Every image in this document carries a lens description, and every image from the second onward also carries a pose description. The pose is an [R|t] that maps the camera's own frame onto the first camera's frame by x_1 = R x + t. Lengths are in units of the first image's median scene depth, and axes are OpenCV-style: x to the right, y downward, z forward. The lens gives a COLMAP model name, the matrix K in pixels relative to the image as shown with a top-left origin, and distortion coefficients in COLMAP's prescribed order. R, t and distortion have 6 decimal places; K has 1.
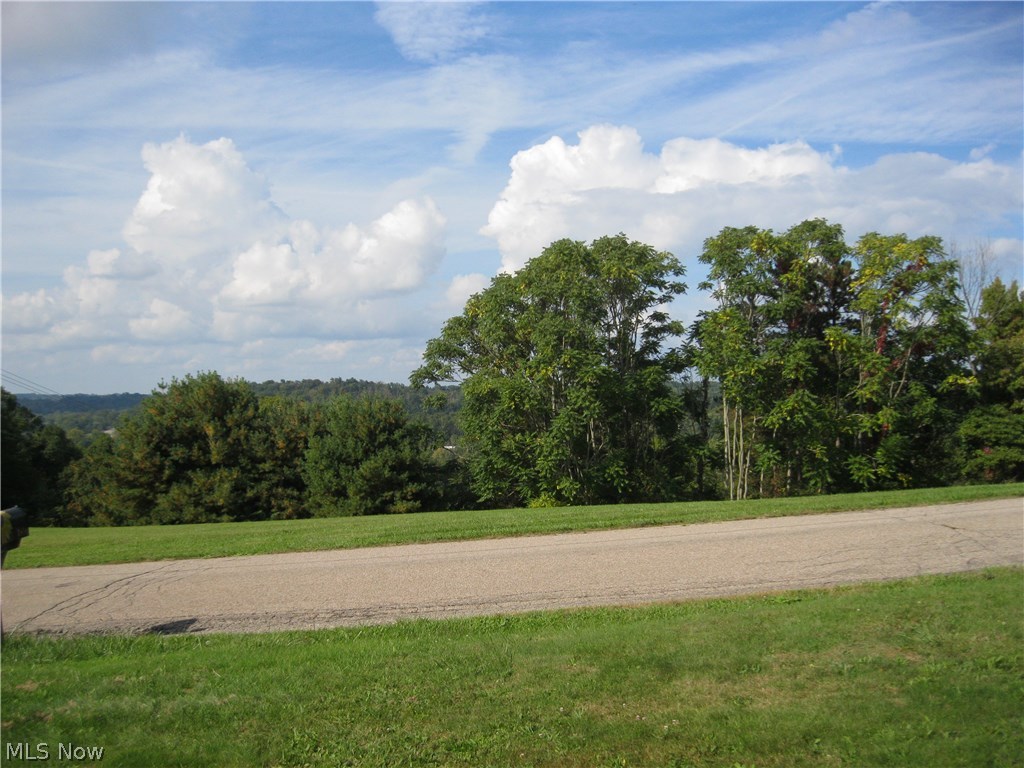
lens RADIAL K [[1054.4, 0, 511.6], [0, 1054.4, 386.2], [0, 0, 1]] dist [-0.110234, 0.000000]
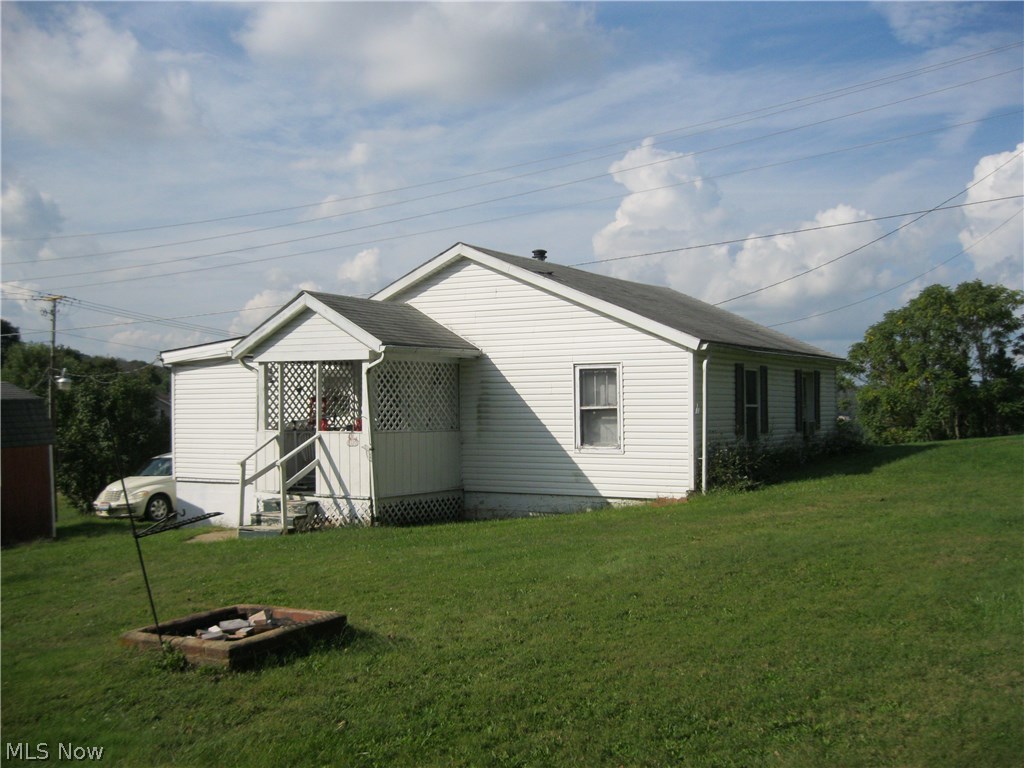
lens RADIAL K [[1054.4, 0, 513.0], [0, 1054.4, 385.9], [0, 0, 1]] dist [-0.110234, 0.000000]
pose [[0.890708, -0.003555, -0.454561, 0.165602], [0.007589, 0.999946, 0.007049, -0.022154], [0.454512, -0.009728, 0.890688, -0.425069]]
